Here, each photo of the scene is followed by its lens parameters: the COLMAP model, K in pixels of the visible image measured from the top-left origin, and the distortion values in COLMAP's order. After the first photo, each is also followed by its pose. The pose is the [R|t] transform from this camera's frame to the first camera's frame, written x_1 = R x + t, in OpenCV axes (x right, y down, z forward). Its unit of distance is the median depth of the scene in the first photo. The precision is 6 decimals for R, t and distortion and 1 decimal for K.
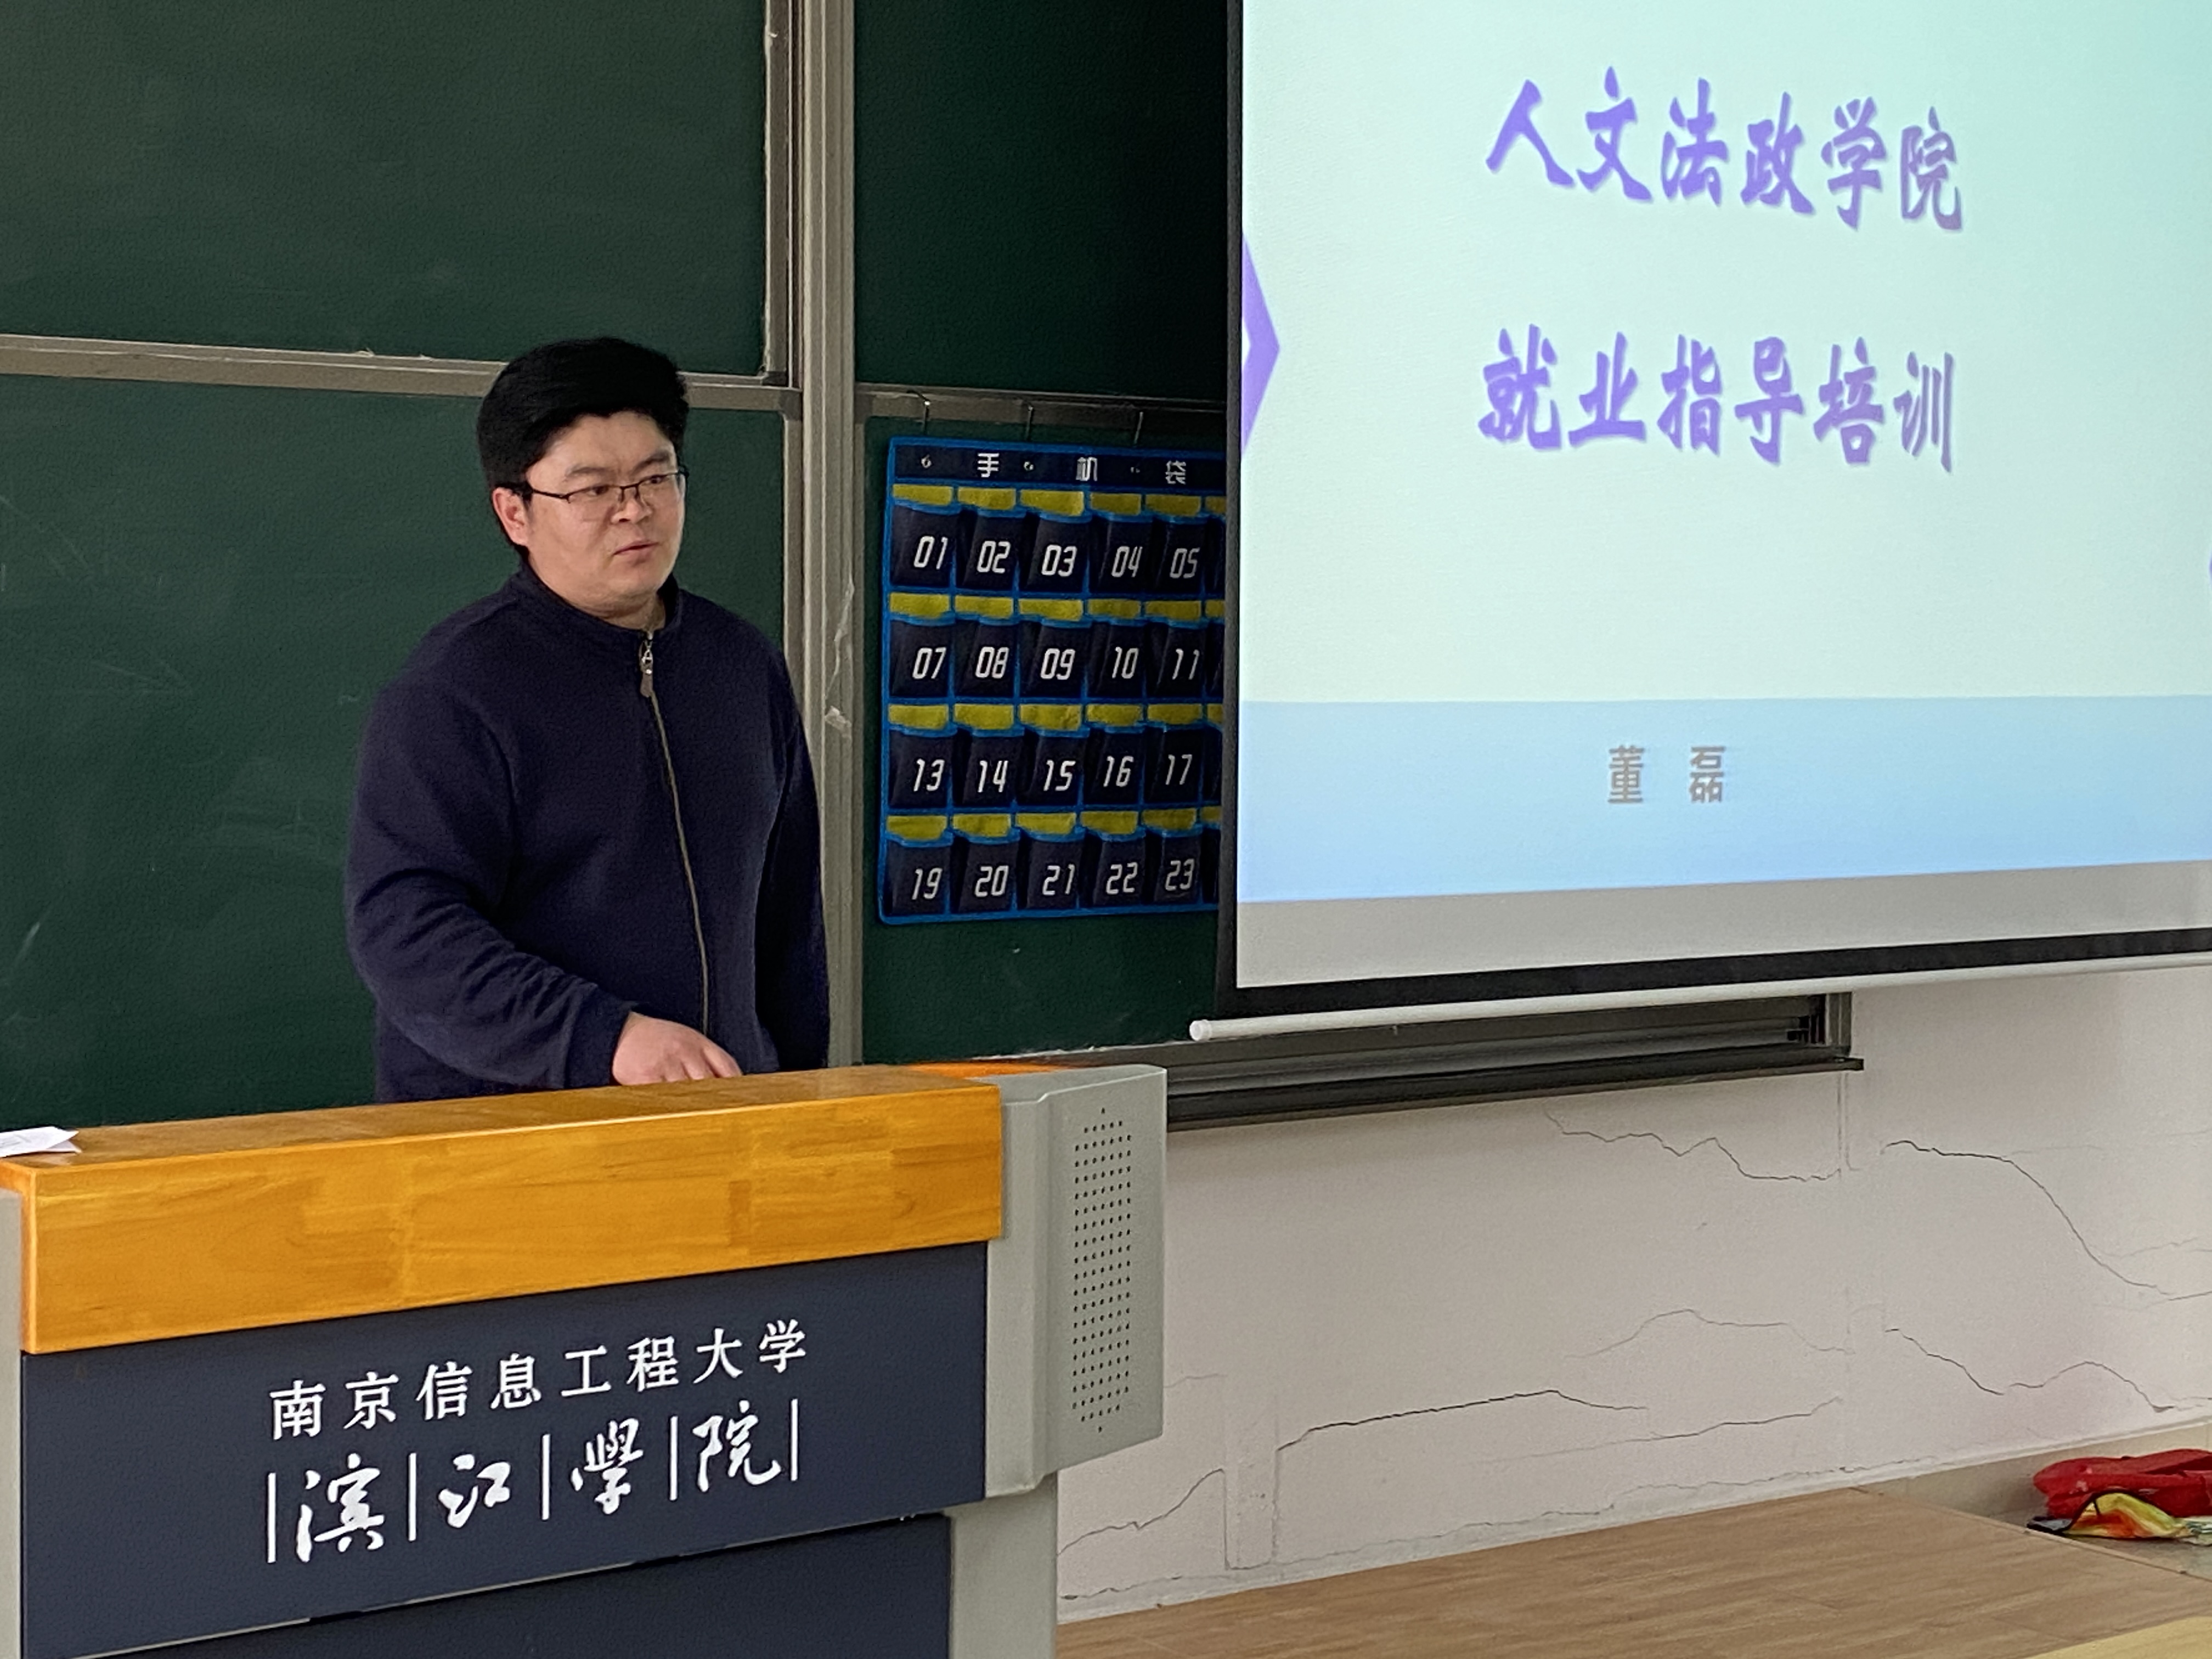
lens RADIAL K [[3841.7, 0, 1105.0], [0, 3841.7, 831.2], [0, 0, 1]] dist [-0.008974, 0.000000]
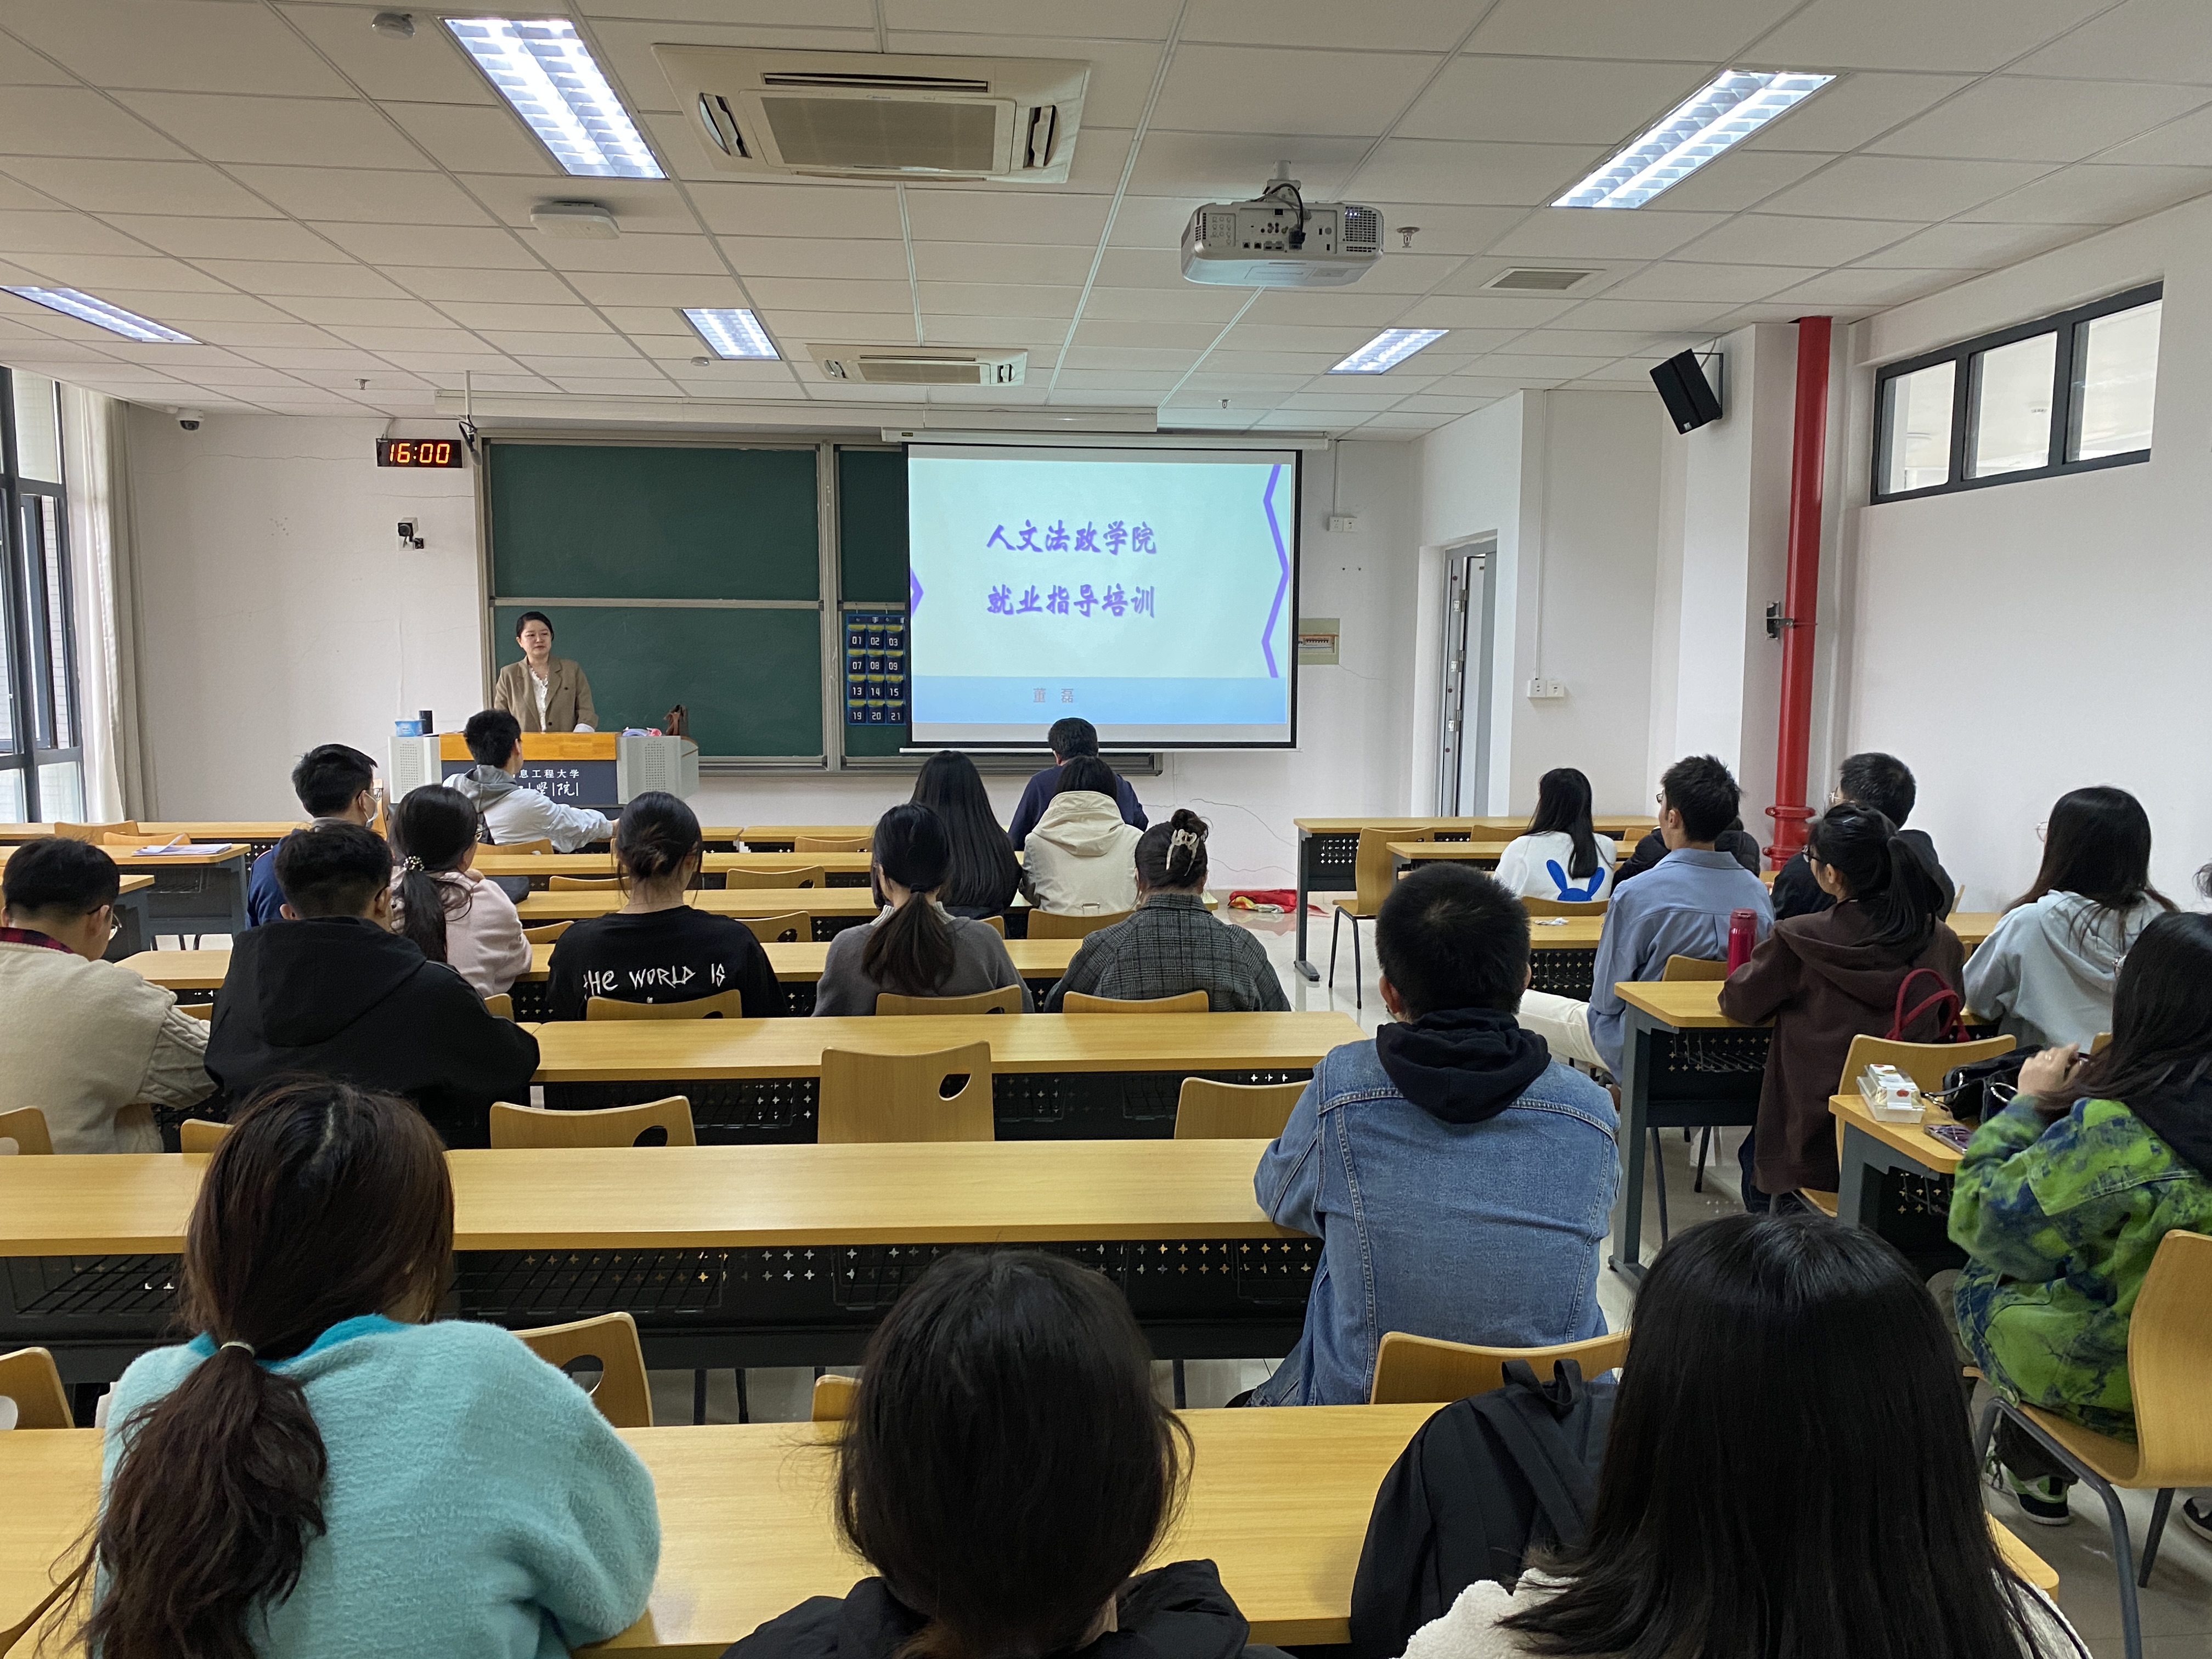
lens RADIAL K [[1727.8, 0, 1109.0], [0, 1727.8, 830.7], [0, 0, 1]] dist [0.000720, -0.000120]
pose [[0.863259, 0.057484, -0.501477, 1.135302], [-0.032387, 0.997755, 0.058620, 0.018687], [0.503721, -0.034363, 0.863183, -0.537693]]
